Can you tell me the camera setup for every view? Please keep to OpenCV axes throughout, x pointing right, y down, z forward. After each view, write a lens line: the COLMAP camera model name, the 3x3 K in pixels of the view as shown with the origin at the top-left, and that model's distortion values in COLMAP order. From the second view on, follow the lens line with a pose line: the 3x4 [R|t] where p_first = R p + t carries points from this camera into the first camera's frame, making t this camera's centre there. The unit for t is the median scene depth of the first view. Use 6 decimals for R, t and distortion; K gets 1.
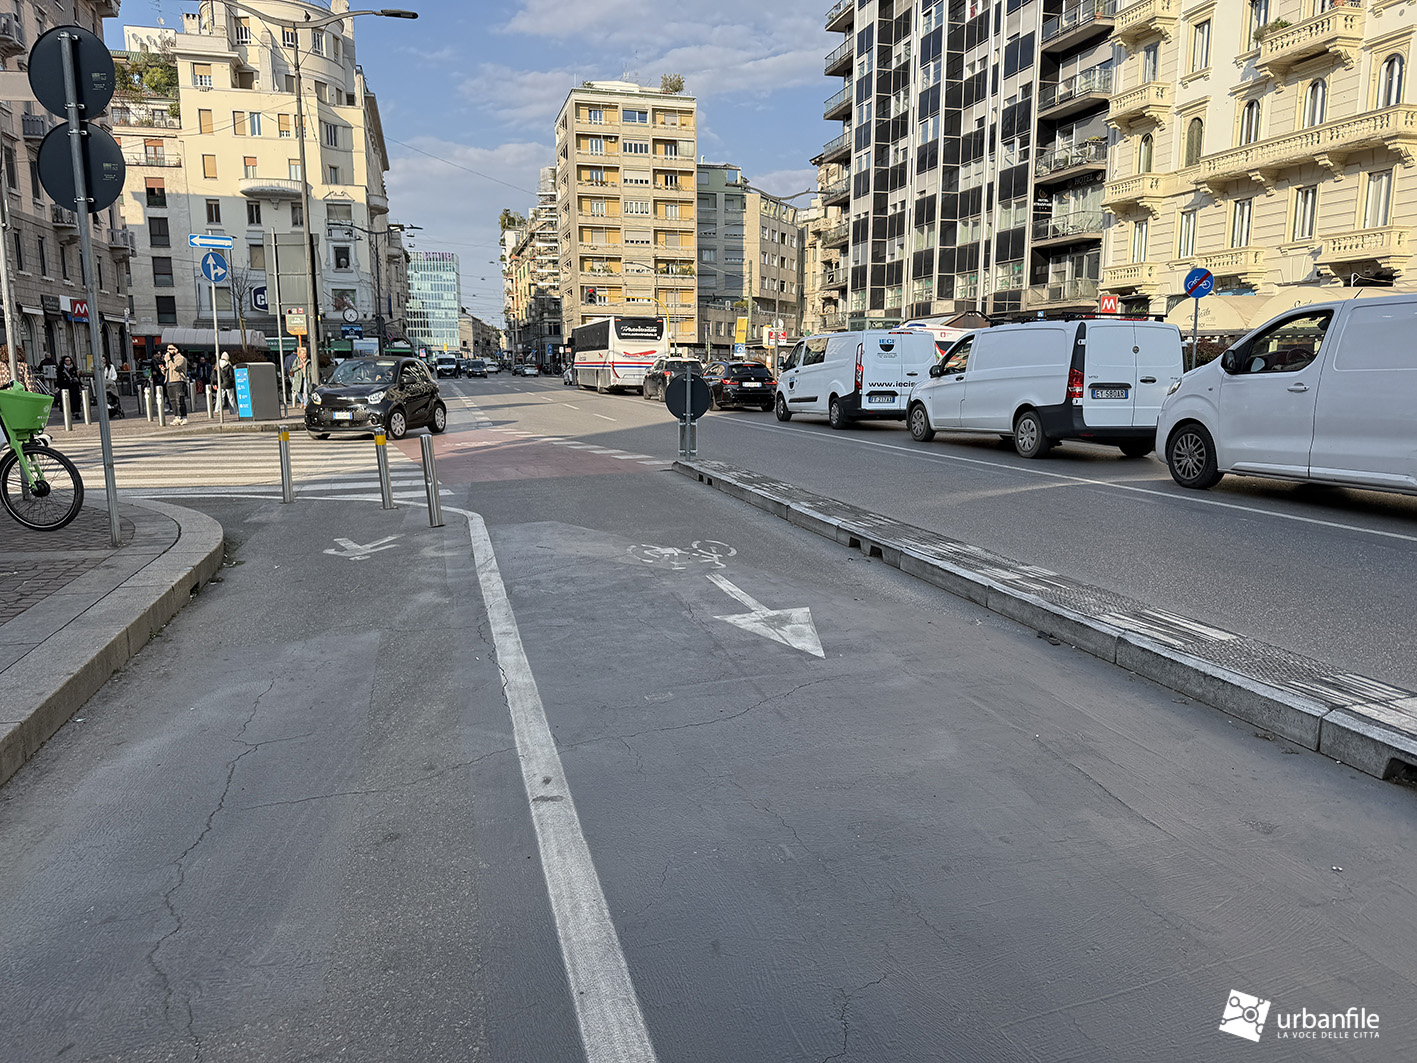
lens RADIAL K [[1016.1, 0, 708.5], [0, 1016.1, 531.5], [0, 0, 1]] dist [0.014137, -0.004879]
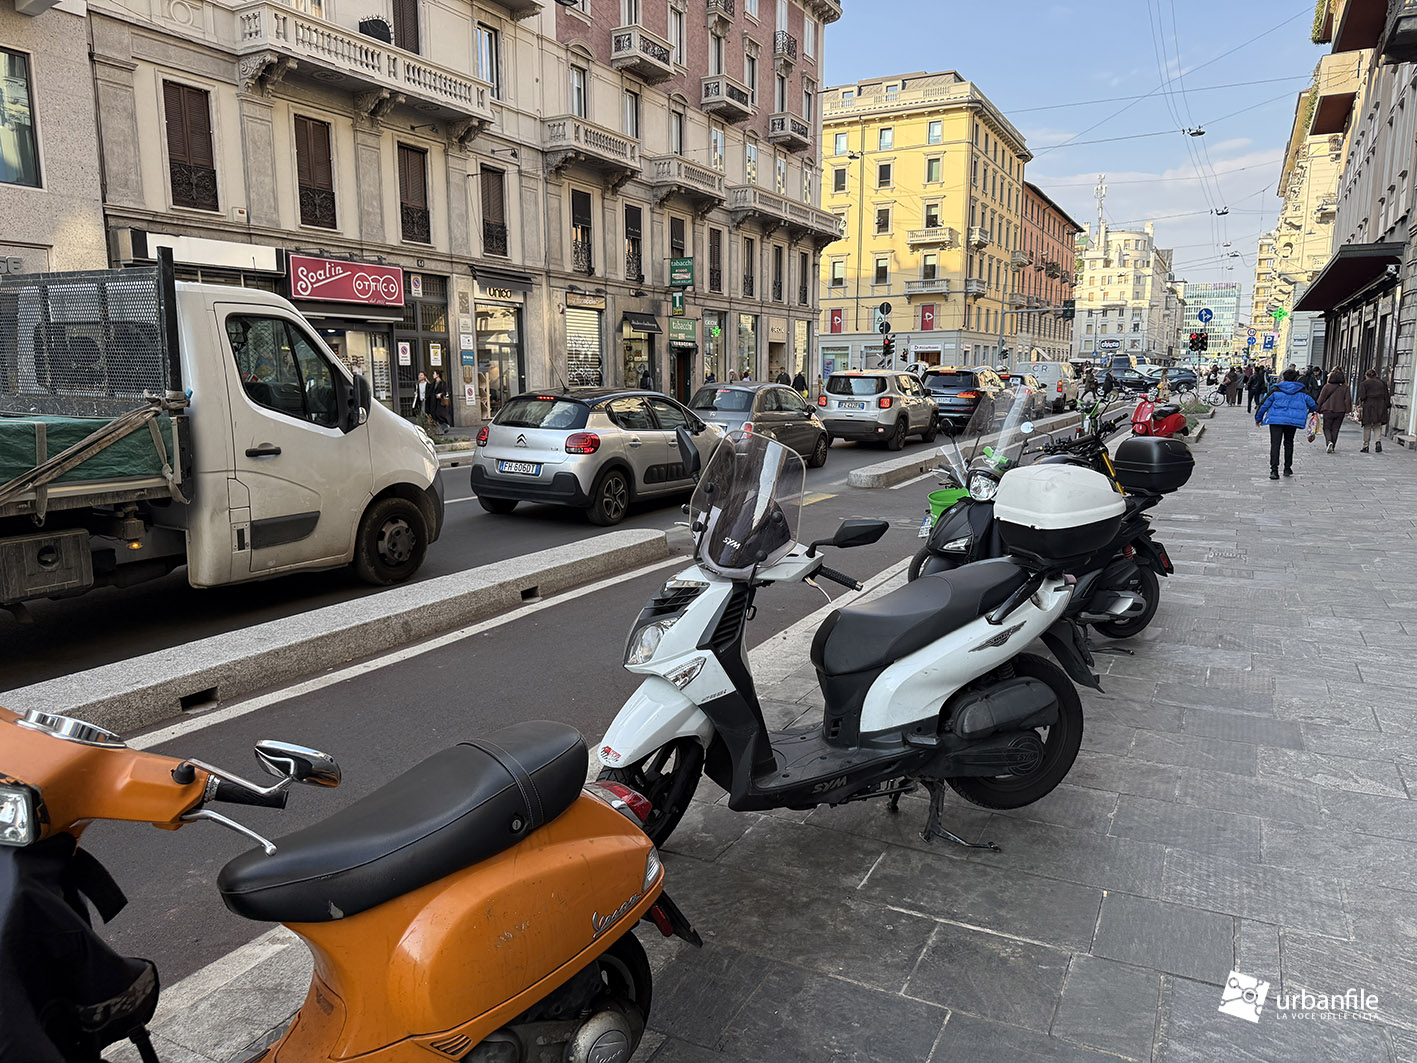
lens RADIAL K [[1005.4, 0, 708.5], [0, 1005.4, 531.5], [0, 0, 1]] dist [0.045376, -0.067720]
pose [[0.736059, 0.104698, -0.668772, 0.628731], [-0.106416, 0.993579, 0.038425, 0.269095], [0.668501, 0.042885, 0.742474, -1.651722]]
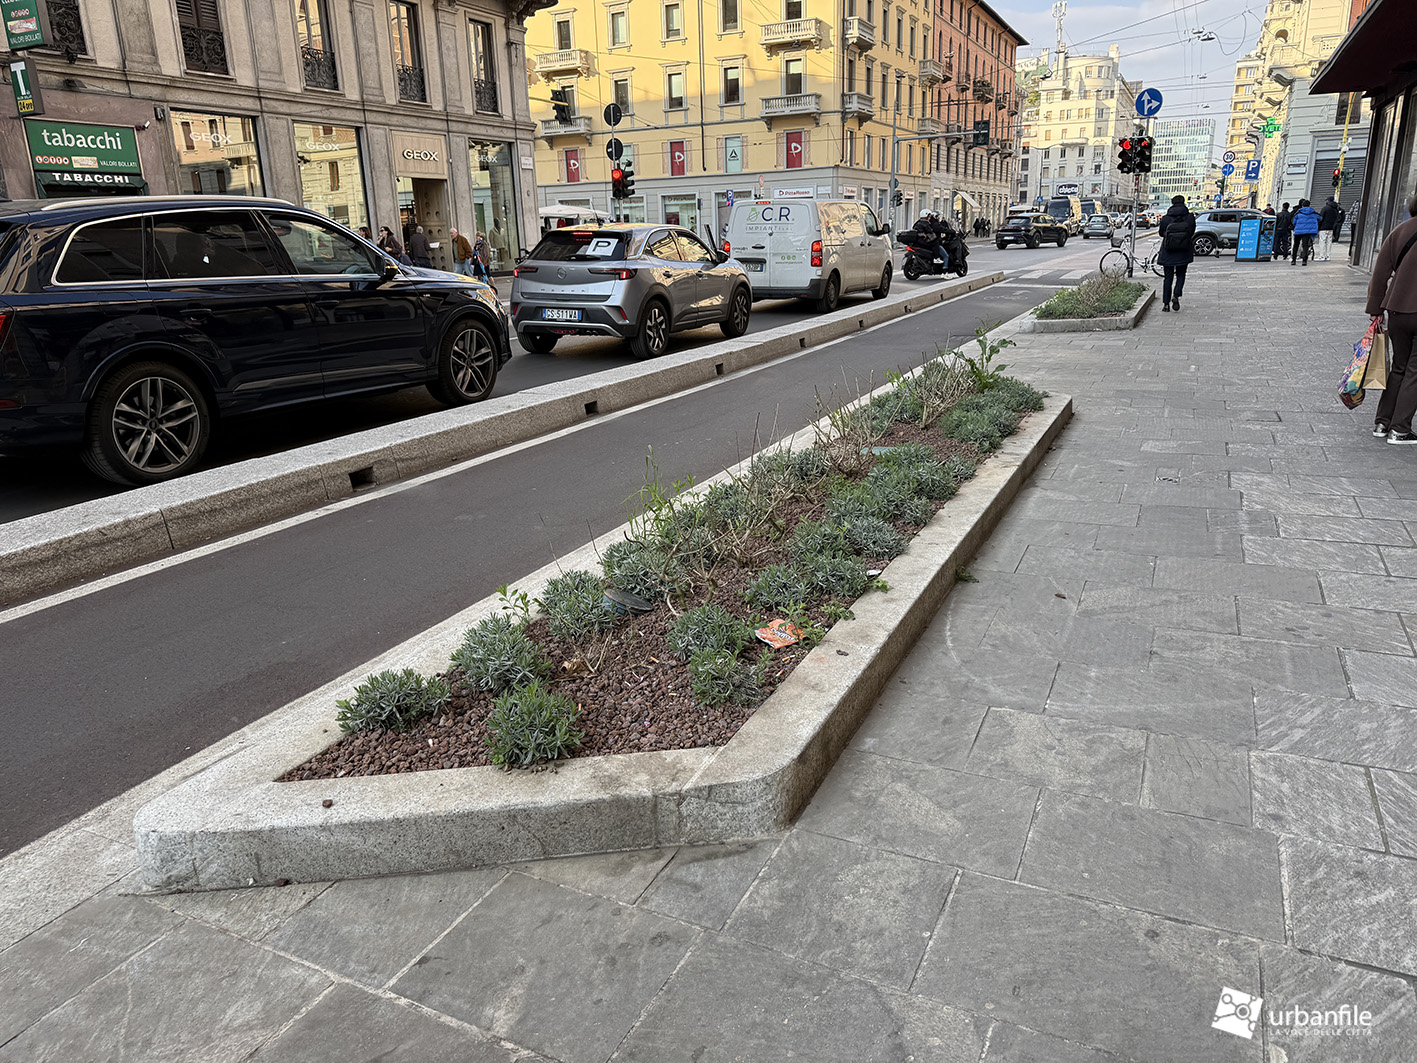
lens RADIAL K [[1023.0, 0, 723.1], [0, 1023.0, 499.8], [0, 0, 1]] dist [0.036947, -0.002950]
pose [[0.768997, 0.144547, -0.622696, 0.563158], [-0.078211, 0.988056, 0.132772, 0.232068], [0.634450, -0.053399, 0.771117, -1.410558]]
